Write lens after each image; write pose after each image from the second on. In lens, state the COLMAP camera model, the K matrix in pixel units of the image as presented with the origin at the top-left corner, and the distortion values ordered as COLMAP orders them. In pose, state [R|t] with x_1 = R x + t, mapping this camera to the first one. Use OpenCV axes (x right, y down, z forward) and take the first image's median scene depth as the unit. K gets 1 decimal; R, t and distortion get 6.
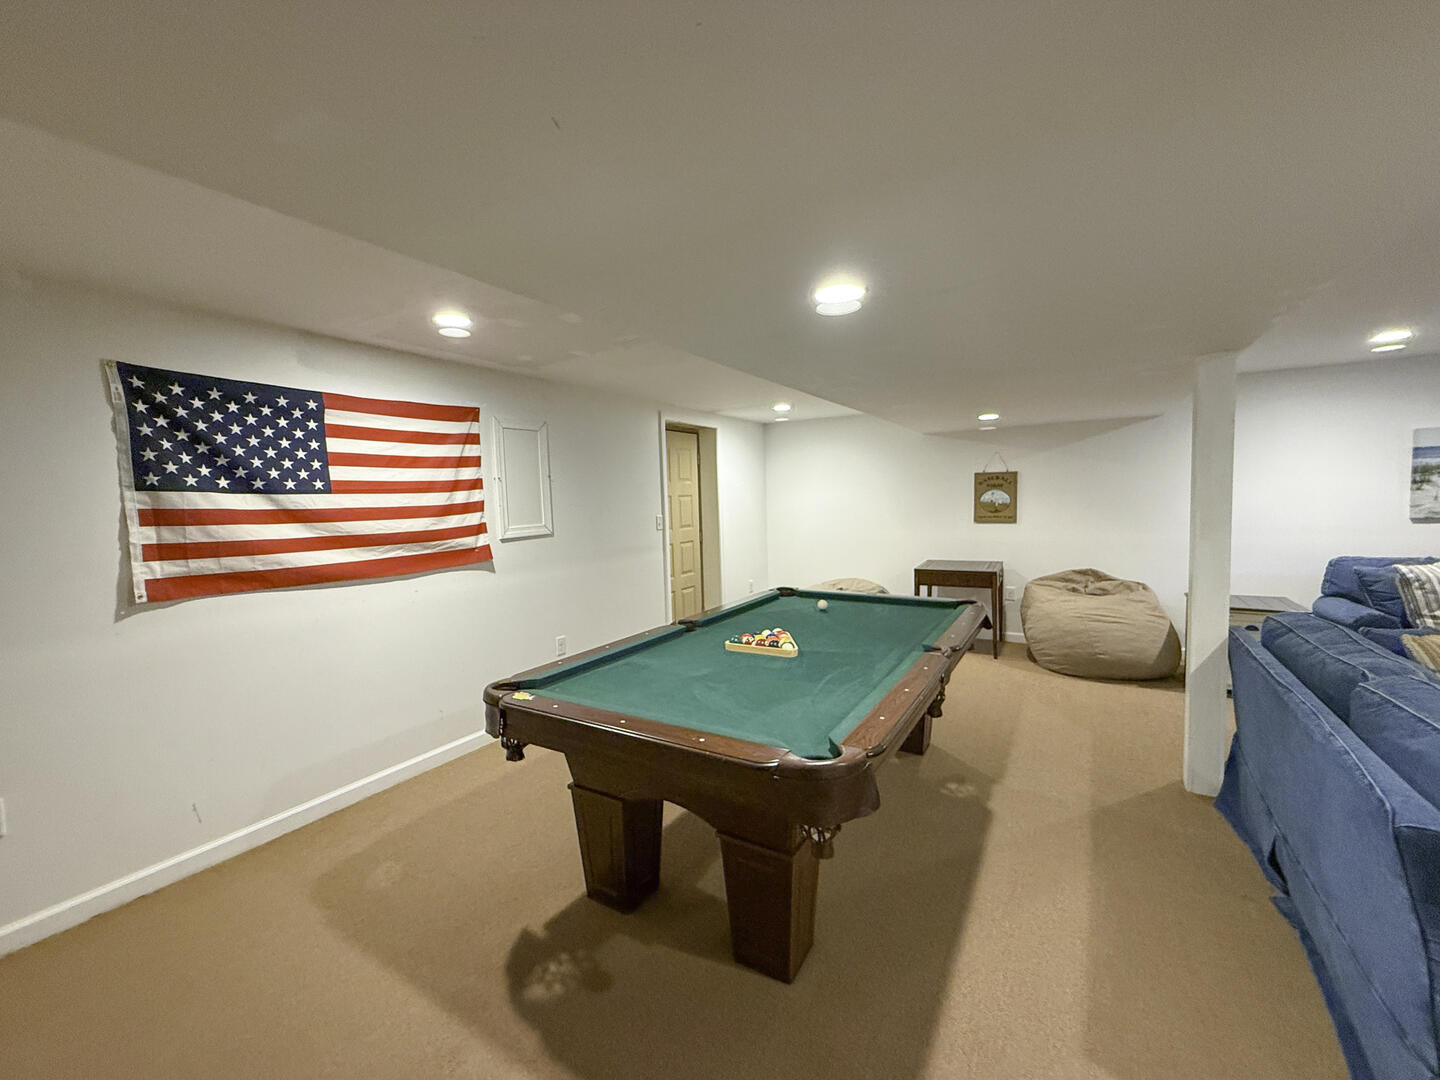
lens RADIAL K [[582.8, 0, 716.9], [0, 582.8, 544.1], [0, 0, 1]] dist [0.010009, 0.000948]
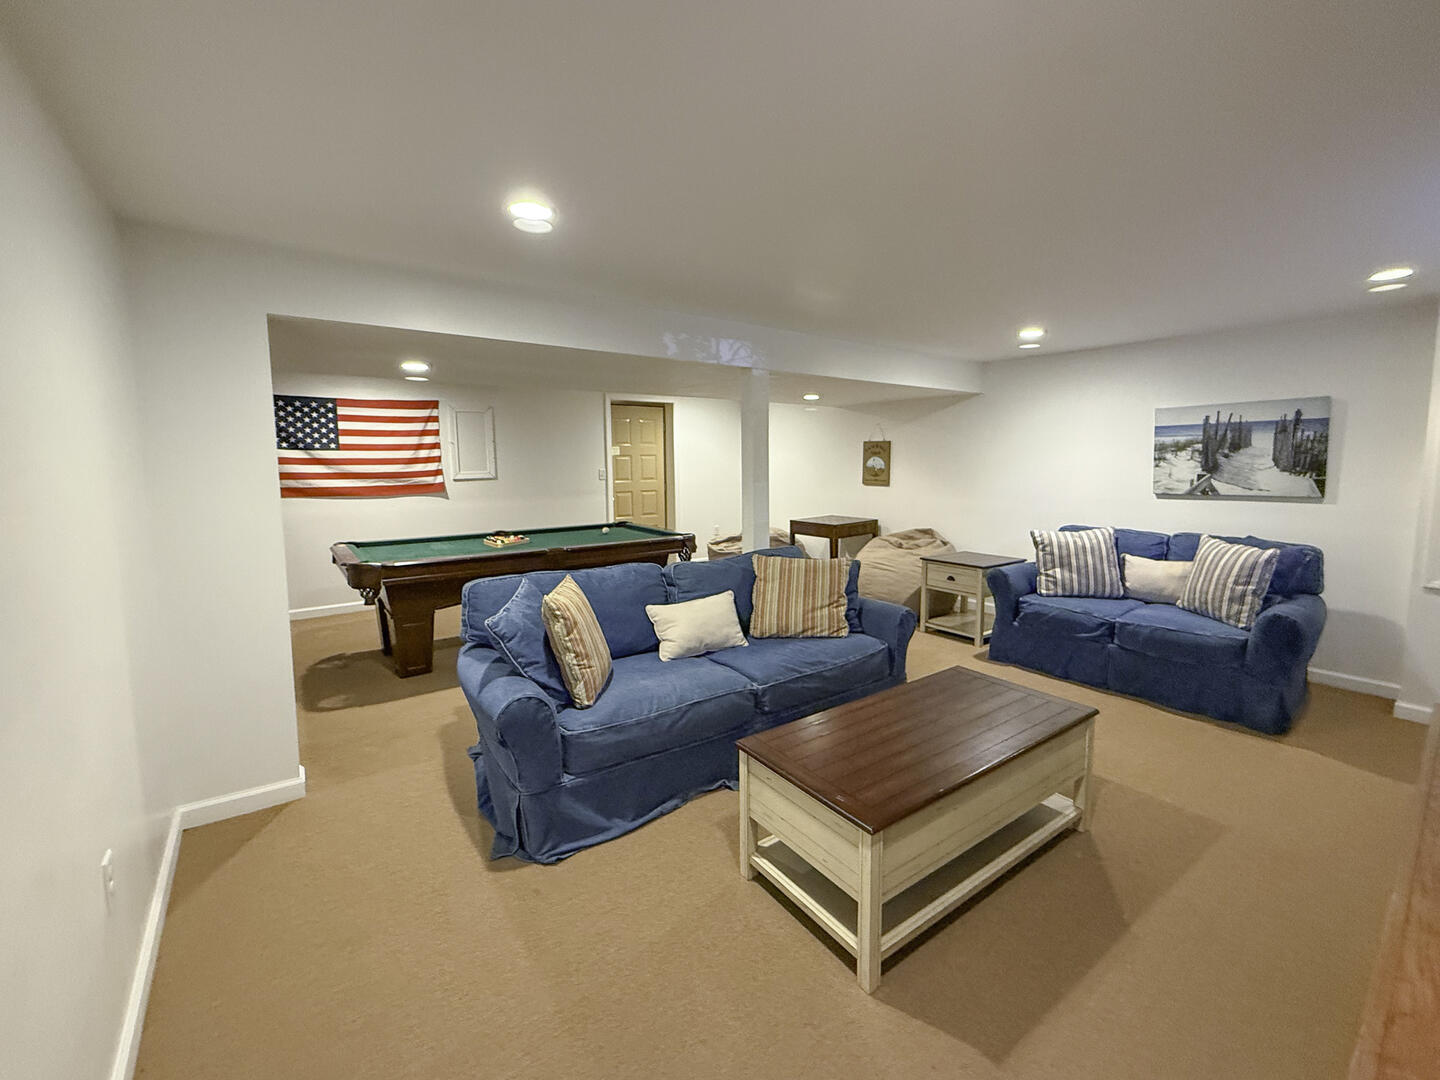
lens RADIAL K [[582.8, 0, 715.4], [0, 582.8, 533.5], [0, 0, 1]] dist [0.010009, 0.000948]
pose [[0.933146, 0.070482, -0.352520, 0.990740], [-0.050823, 0.996608, 0.064728, -0.000506], [0.355887, -0.042484, 0.933563, -0.315762]]
